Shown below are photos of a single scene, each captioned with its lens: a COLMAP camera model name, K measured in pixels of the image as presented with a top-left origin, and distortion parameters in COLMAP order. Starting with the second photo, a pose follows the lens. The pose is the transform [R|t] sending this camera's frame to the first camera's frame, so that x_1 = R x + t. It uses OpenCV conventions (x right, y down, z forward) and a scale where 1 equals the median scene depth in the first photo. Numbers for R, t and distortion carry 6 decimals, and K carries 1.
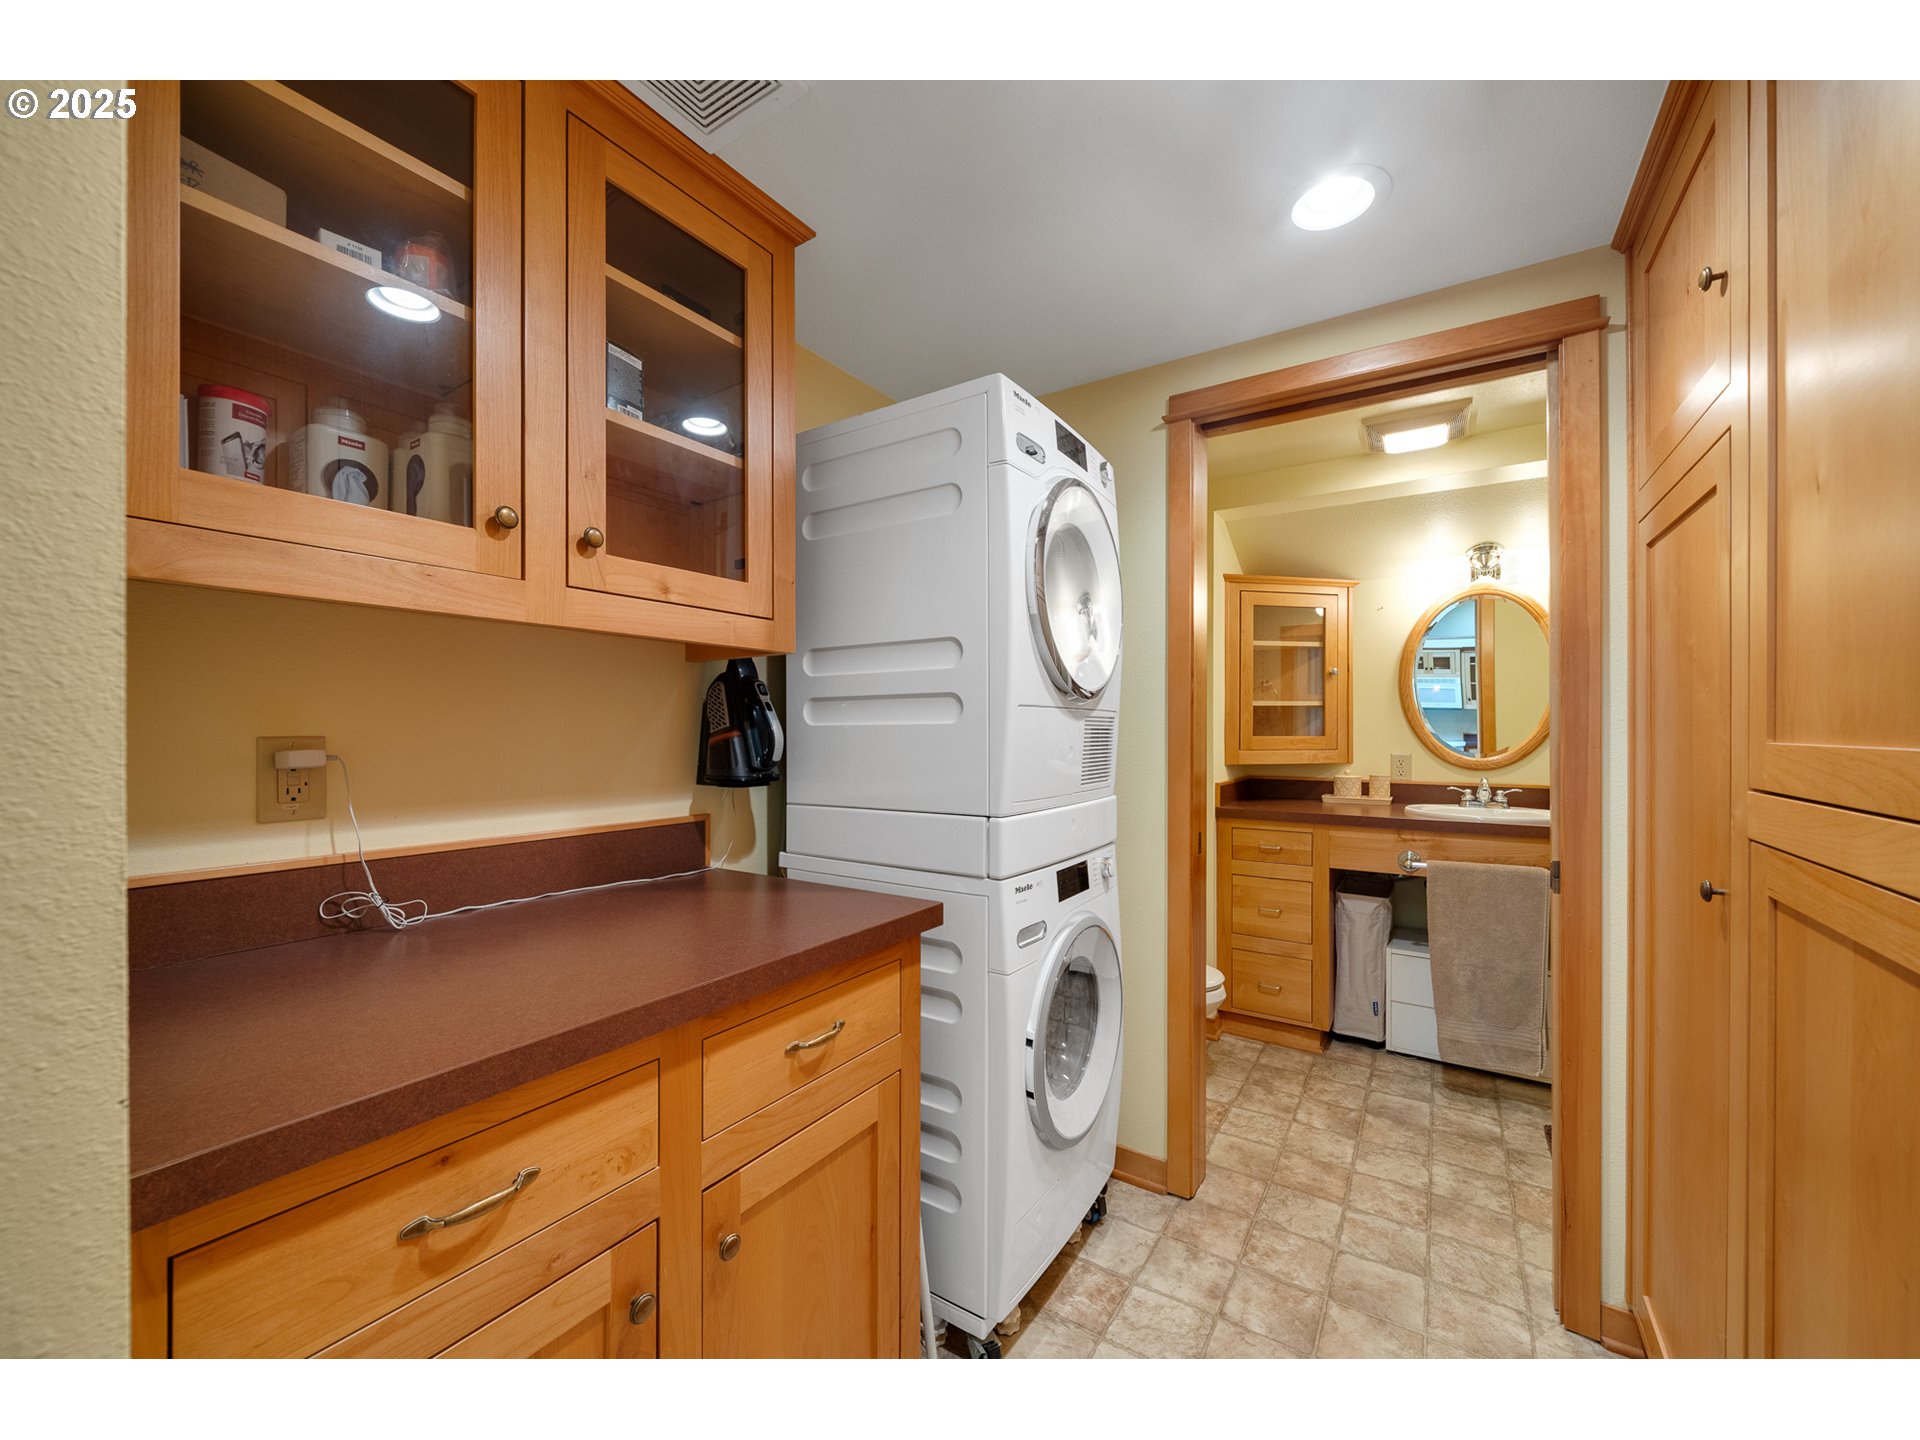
lens RADIAL K [[748.2, 0, 955.6], [0, 748.2, 729.5], [0, 0, 1]] dist [-0.003521, -0.000230]
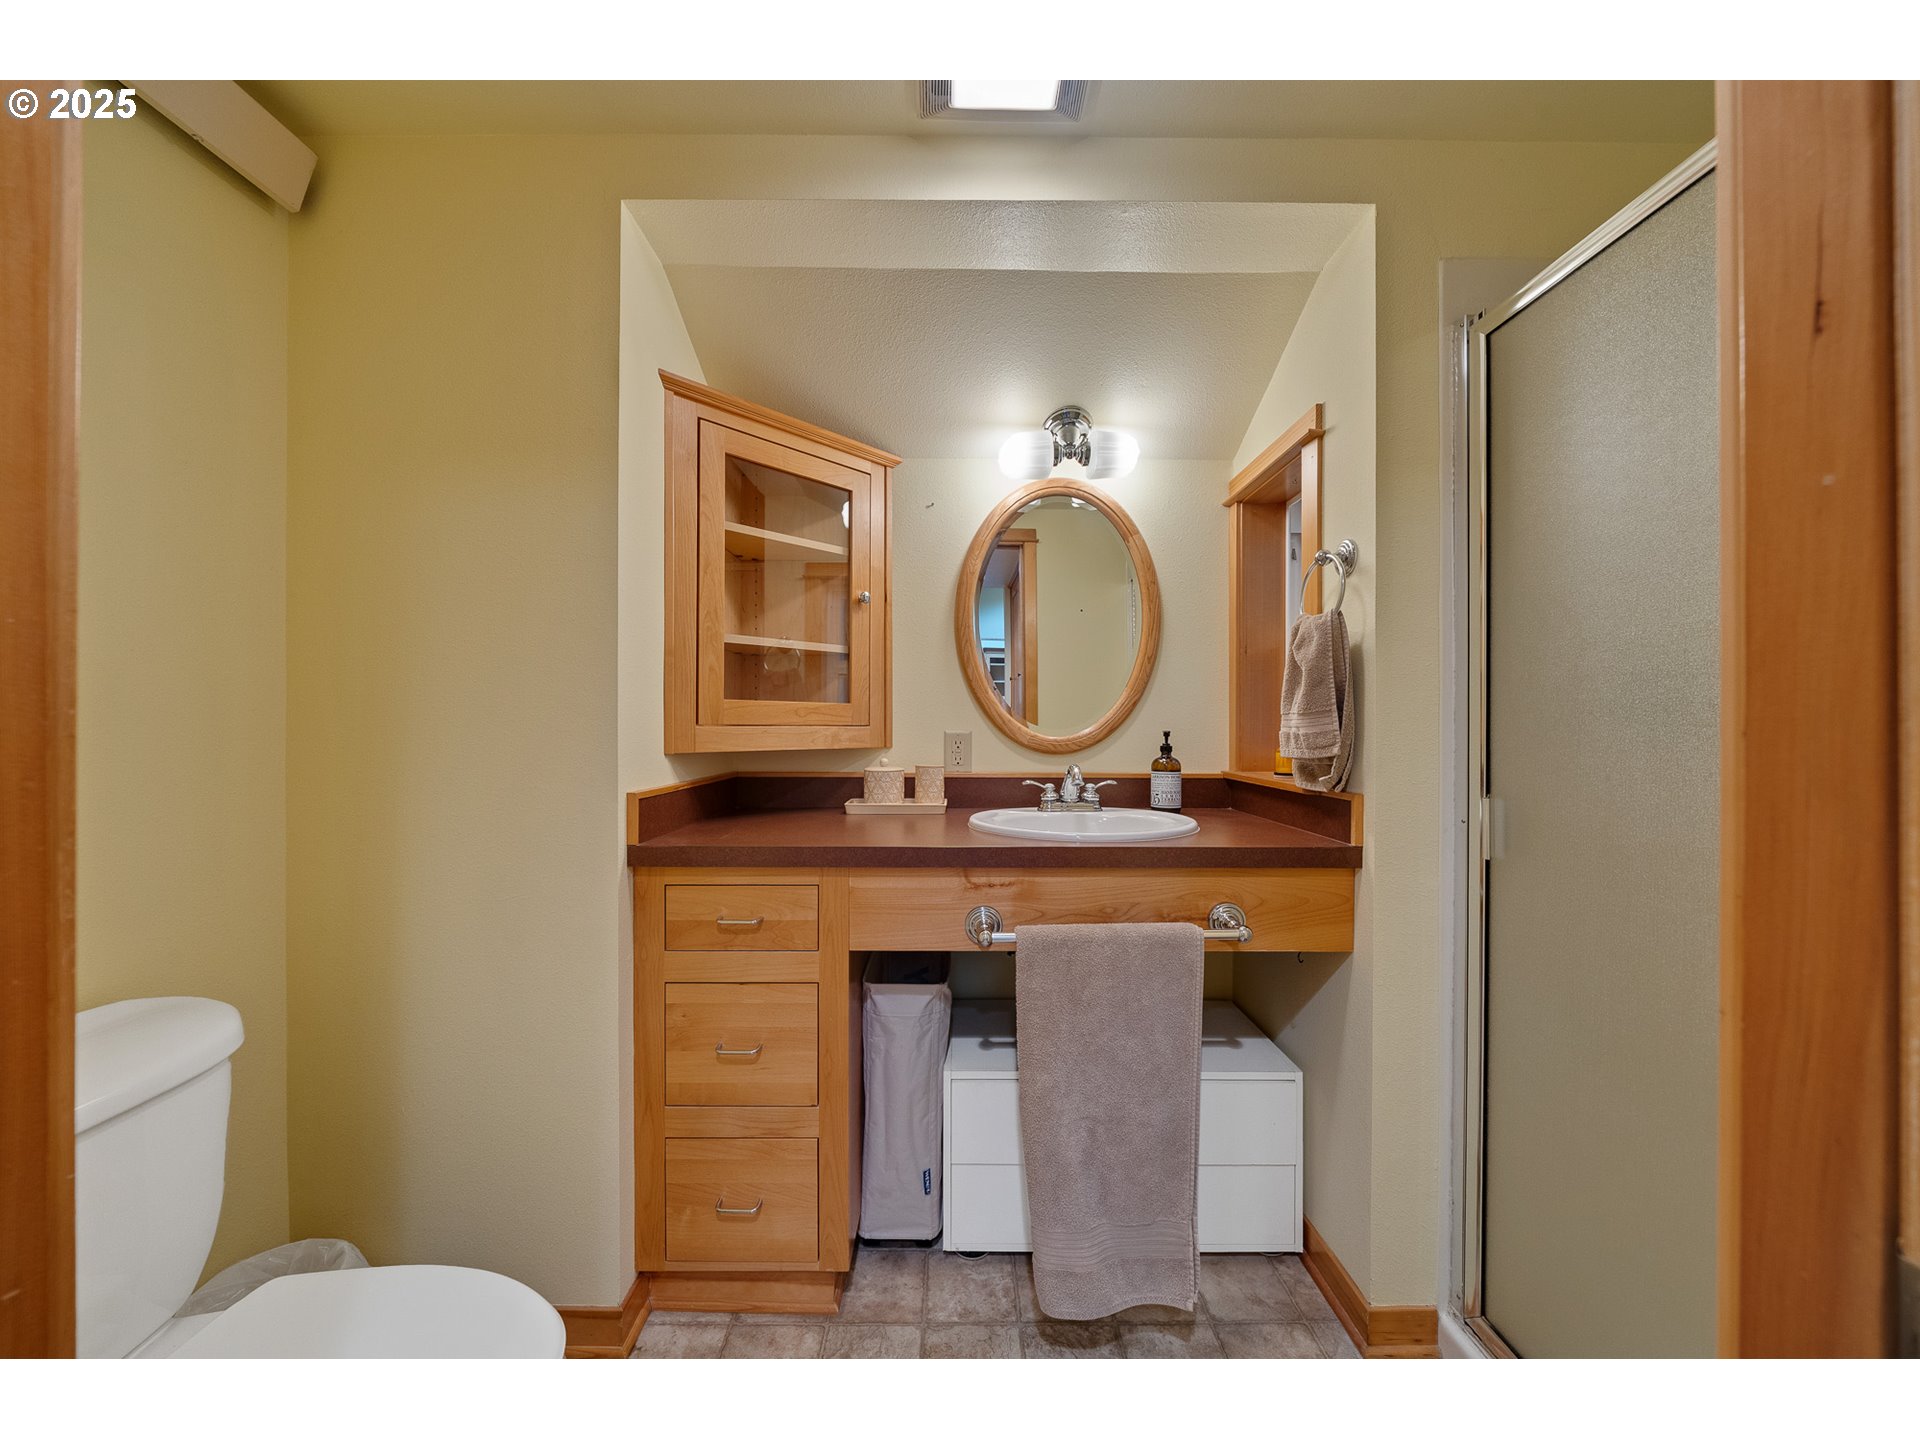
lens RADIAL K [[748.2, 0, 961.0], [0, 748.2, 723.0], [0, 0, 1]] dist [-0.003521, -0.000230]
pose [[0.837936, 0.000799, 0.545769, 0.270082], [-0.000690, 1.000000, -0.000405, 0.028251], [-0.545769, -0.000037, 0.837936, 0.502302]]
